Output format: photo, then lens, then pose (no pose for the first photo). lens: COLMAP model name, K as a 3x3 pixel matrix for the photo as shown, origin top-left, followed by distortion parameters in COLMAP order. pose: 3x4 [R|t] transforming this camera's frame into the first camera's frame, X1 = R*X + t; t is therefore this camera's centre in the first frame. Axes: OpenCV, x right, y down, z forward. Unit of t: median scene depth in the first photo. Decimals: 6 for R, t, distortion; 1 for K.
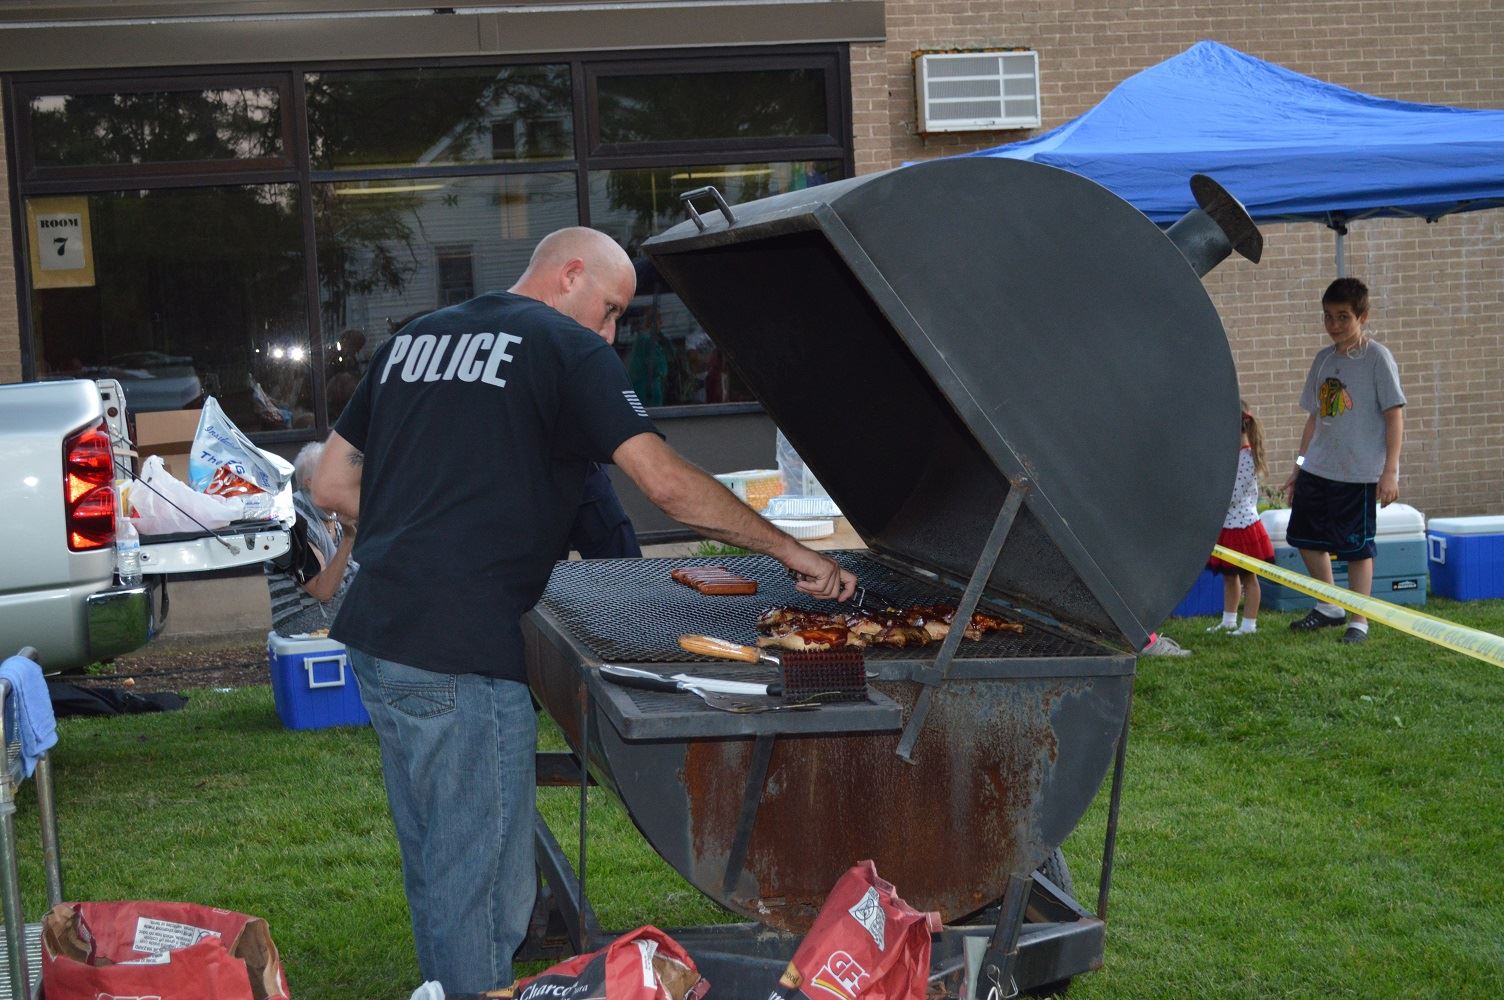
lens RADIAL K [[2429.8, 0, 752.0], [0, 2429.8, 500.0], [0, 0, 1]] dist [-0.013974, 0.175280]
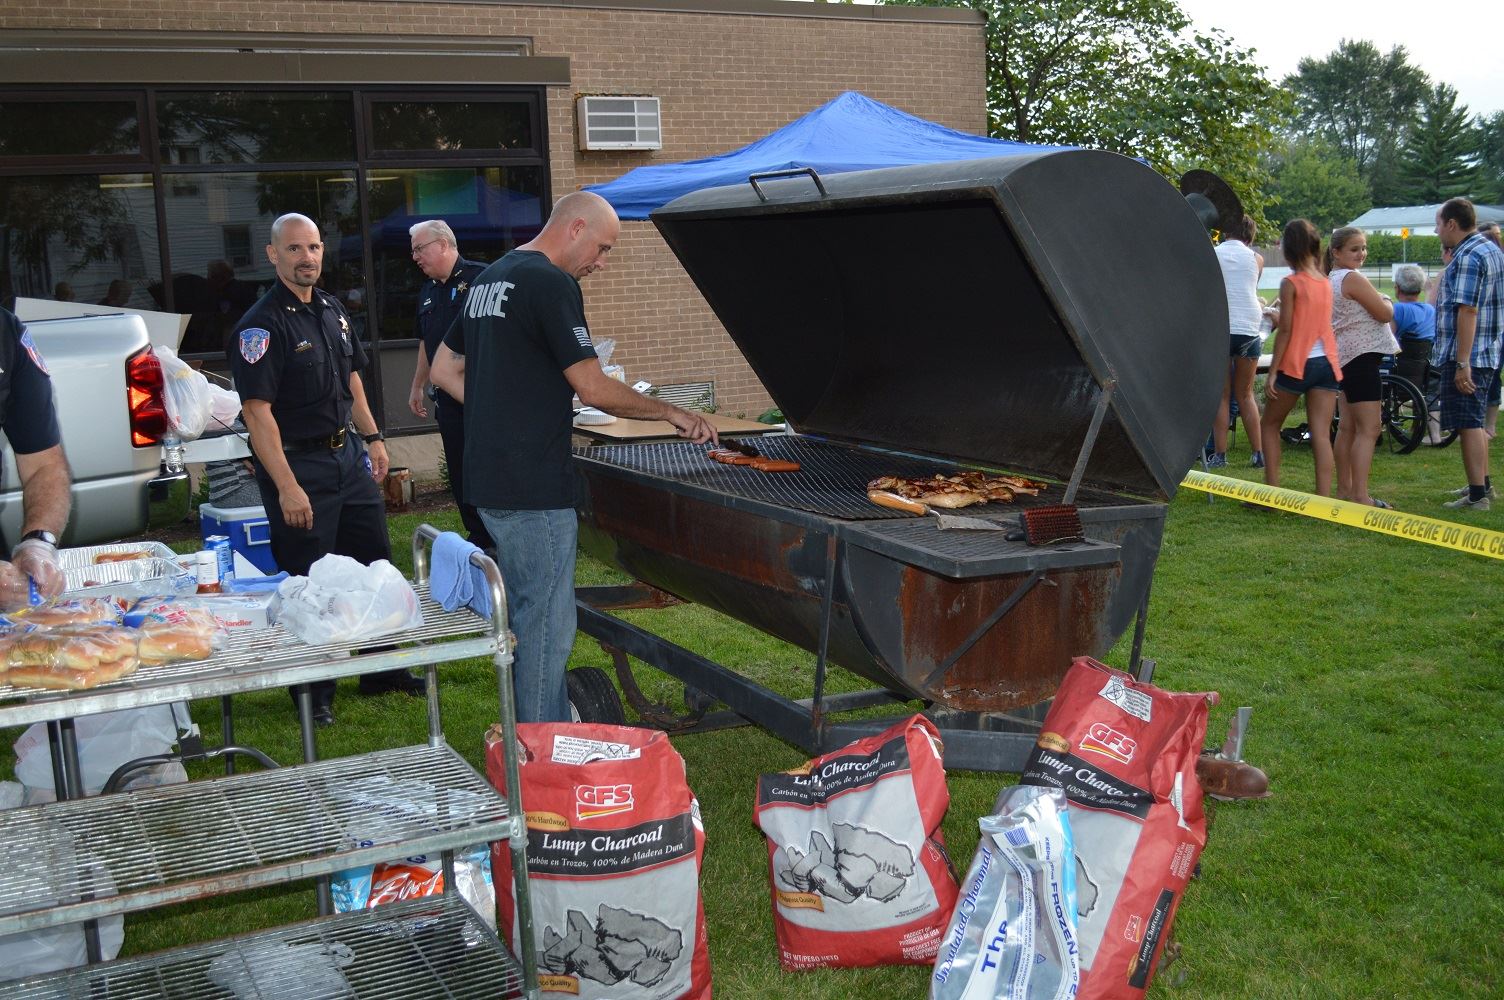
lens RADIAL K [[1570.9, 0, 752.0], [0, 1570.9, 500.0], [0, 0, 1]] dist [-0.056558, -0.008499]
pose [[0.956427, -0.029740, 0.290453, -0.165689], [0.011757, 0.997915, 0.063463, 0.000151], [-0.291735, -0.057283, 0.954782, 0.087992]]
